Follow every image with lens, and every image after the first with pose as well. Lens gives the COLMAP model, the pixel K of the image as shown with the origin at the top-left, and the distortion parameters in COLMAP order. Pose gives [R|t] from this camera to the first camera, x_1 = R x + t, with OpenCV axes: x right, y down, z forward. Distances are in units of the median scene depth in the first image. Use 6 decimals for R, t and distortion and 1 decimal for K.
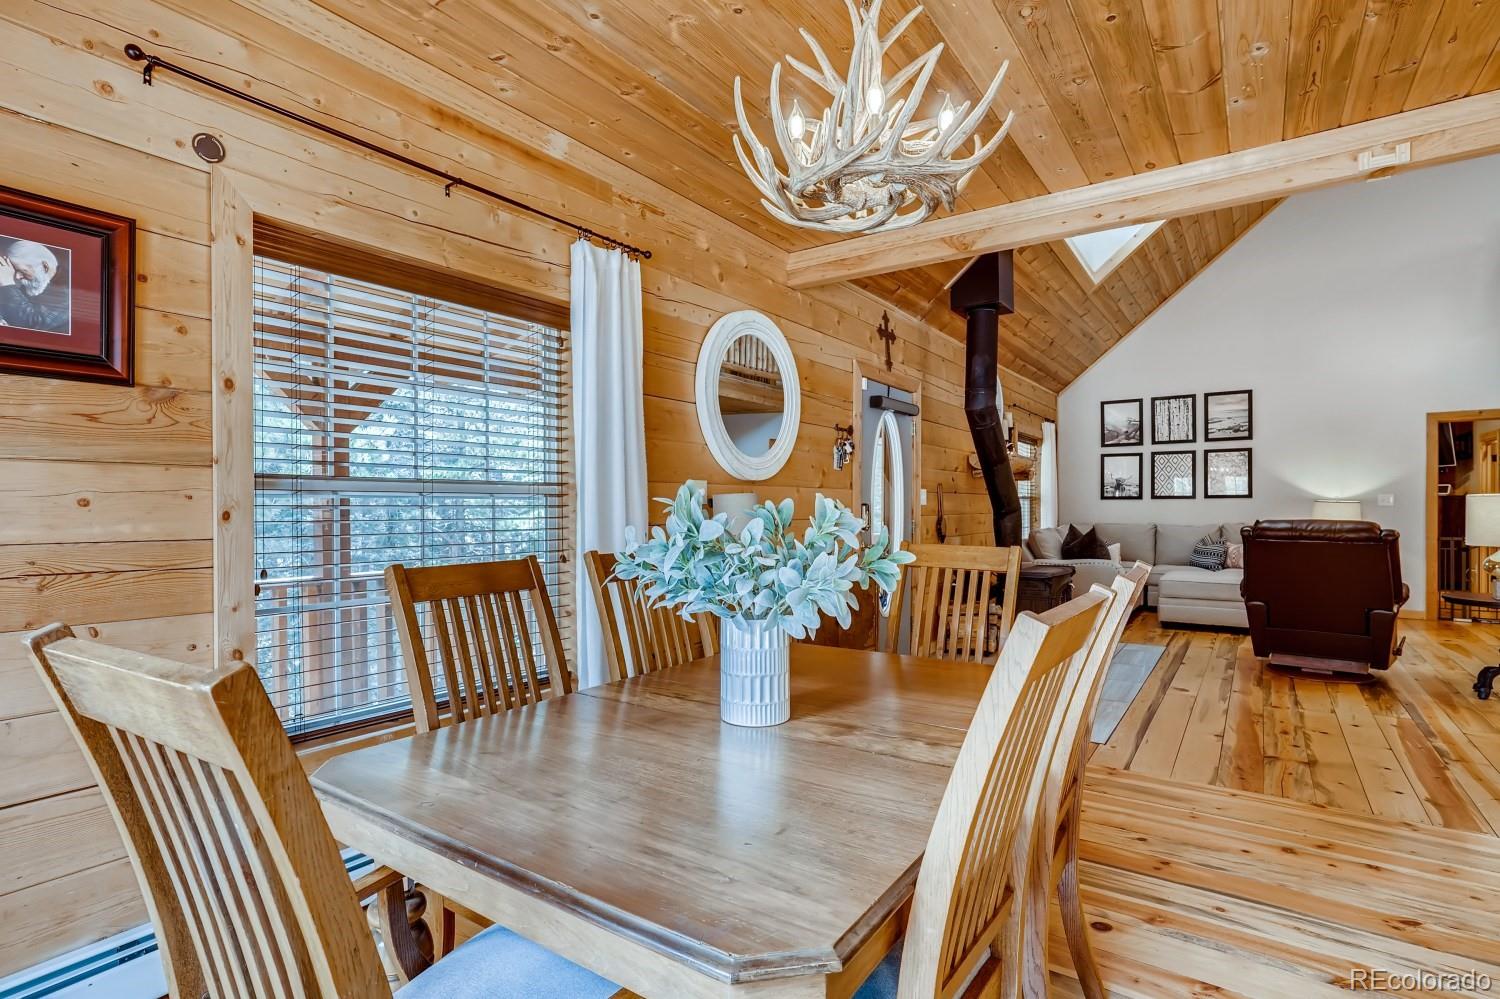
lens RADIAL K [[743.2, 0, 750.0], [0, 743.2, 499.5], [0, 0, 1]] dist [-0.036925, 0.021707]
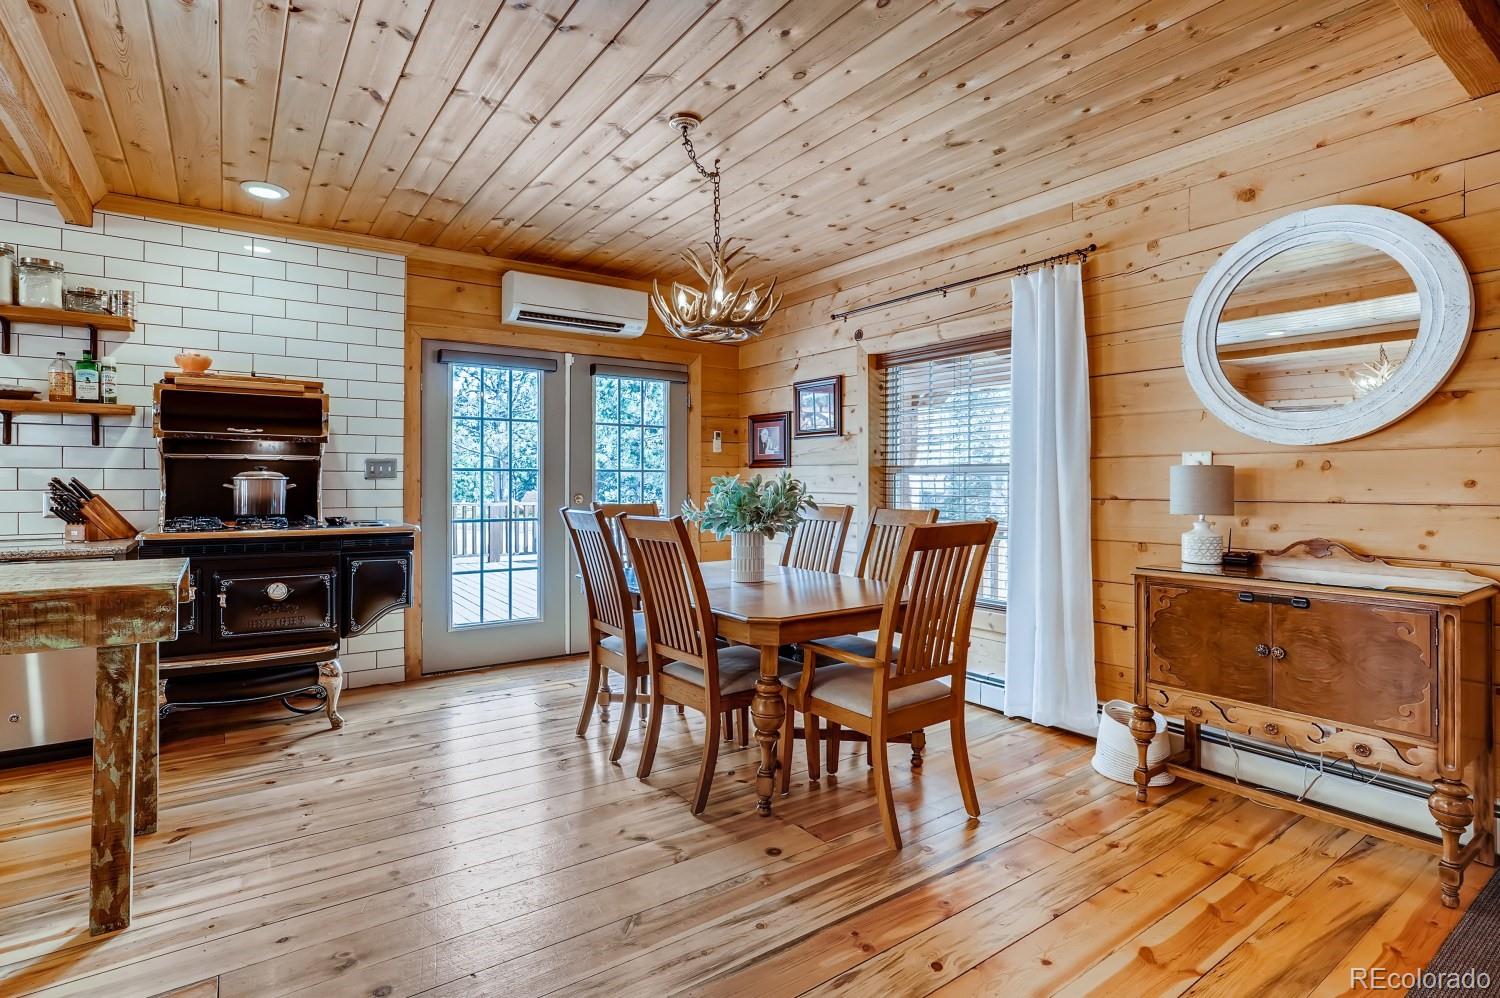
lens RADIAL K [[778.6, 0, 747.0], [0, 778.6, 474.6], [0, 0, 1]] dist [-0.002751, -0.000287]
pose [[-0.354341, -0.013622, -0.935017, 1.432565], [-0.001367, 0.999900, -0.014049, 0.020416], [0.935115, -0.003700, -0.354324, 1.227515]]
